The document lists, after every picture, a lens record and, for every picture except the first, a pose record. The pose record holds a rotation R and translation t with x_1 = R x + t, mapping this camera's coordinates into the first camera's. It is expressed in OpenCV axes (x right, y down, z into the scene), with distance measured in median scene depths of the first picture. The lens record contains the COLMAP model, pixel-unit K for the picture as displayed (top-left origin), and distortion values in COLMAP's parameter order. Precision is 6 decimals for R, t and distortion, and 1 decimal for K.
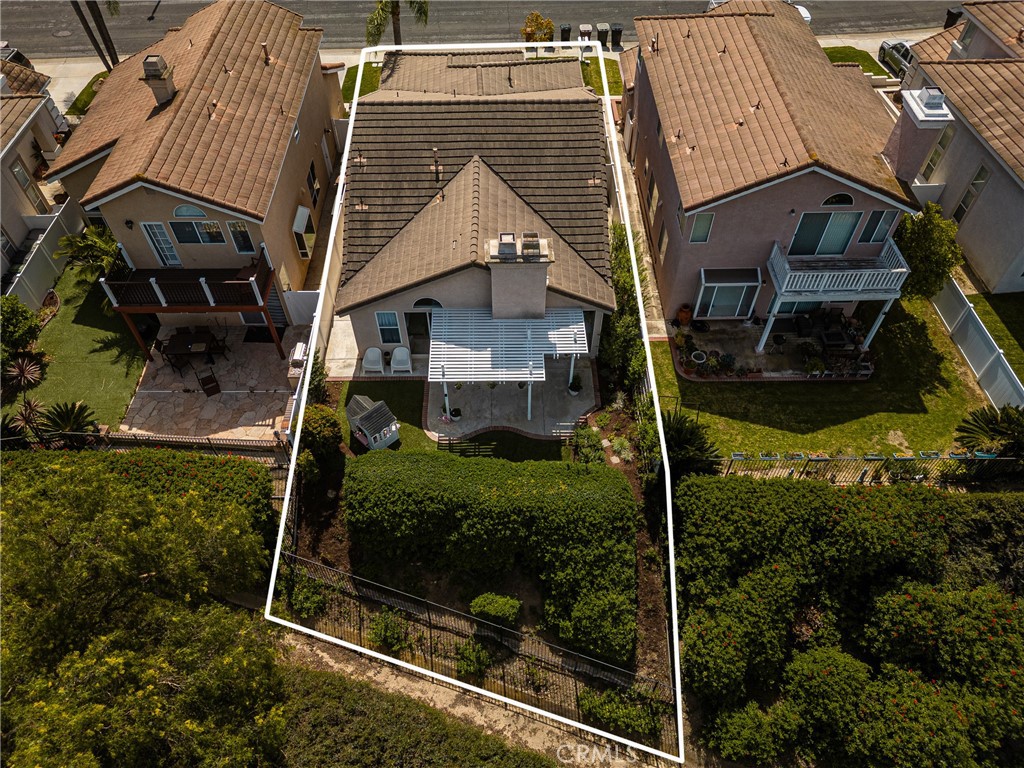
lens RADIAL K [[719.6, 0, 512.0], [0, 719.6, 384.0], [0, 0, 1]] dist [0.079115, -0.095862]
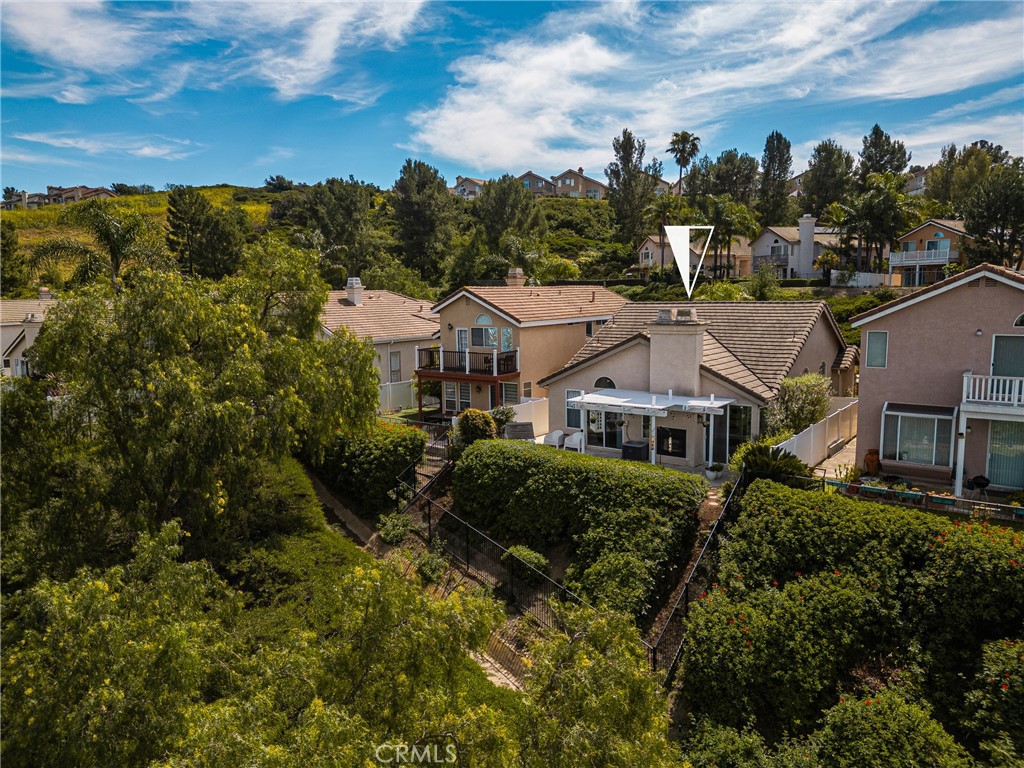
lens RADIAL K [[719.6, 0, 512.0], [0, 719.6, 384.0], [0, 0, 1]] dist [0.079115, -0.095862]
pose [[0.800146, 0.065702, -0.596196, 0.479530], [-0.451356, 0.720580, -0.526348, 0.598760], [0.395025, 0.690252, 0.606224, 0.233836]]
